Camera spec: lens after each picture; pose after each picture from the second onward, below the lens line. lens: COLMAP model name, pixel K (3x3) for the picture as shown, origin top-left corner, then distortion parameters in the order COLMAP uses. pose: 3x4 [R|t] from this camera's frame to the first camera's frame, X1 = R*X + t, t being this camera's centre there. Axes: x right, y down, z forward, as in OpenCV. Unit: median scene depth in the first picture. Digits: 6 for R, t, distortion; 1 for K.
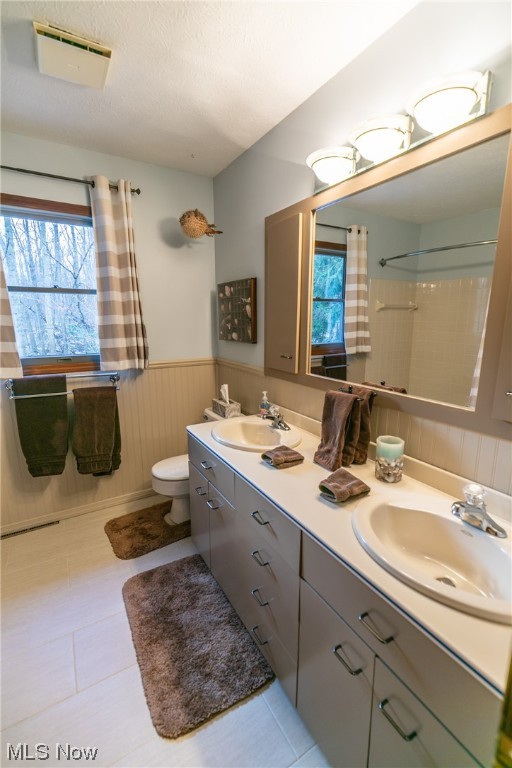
lens RADIAL K [[343.7, 0, 259.7], [0, 343.7, 383.9], [0, 0, 1]] dist [0.010633, -0.001980]
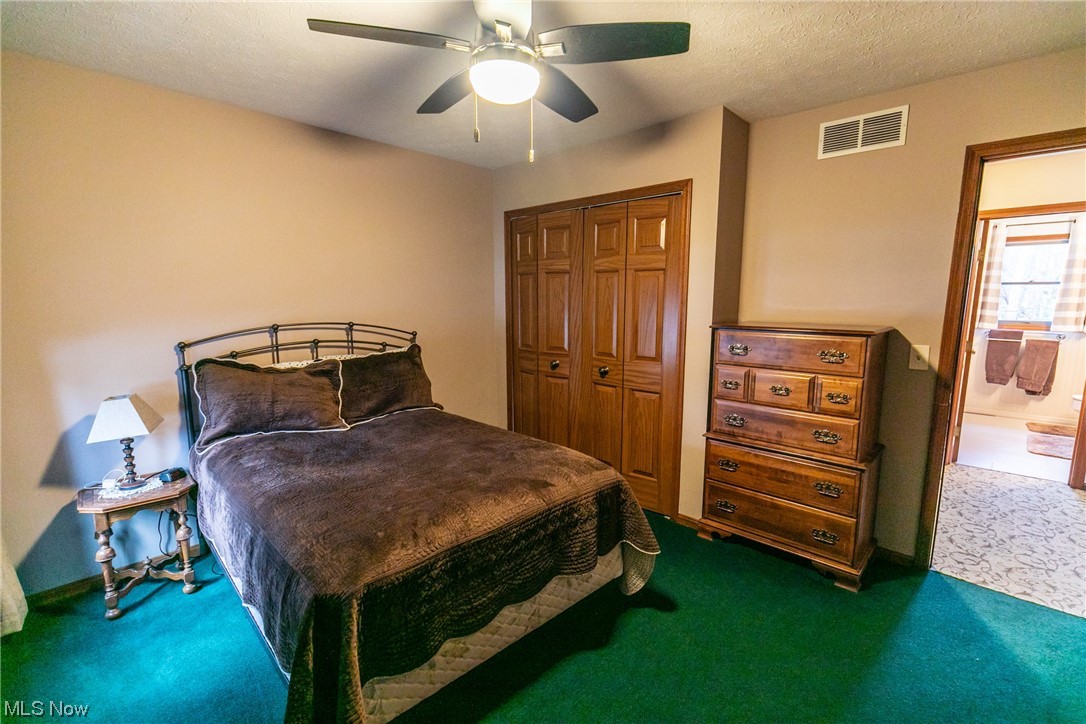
lens RADIAL K [[486.0, 0, 548.7], [0, 486.0, 365.1], [0, 0, 1]] dist [0.010633, -0.001980]
pose [[0.265688, 0.143257, -0.953356, 1.160583], [-0.185429, 0.978027, 0.095287, 0.345061], [0.946058, 0.151464, 0.286414, -1.913834]]
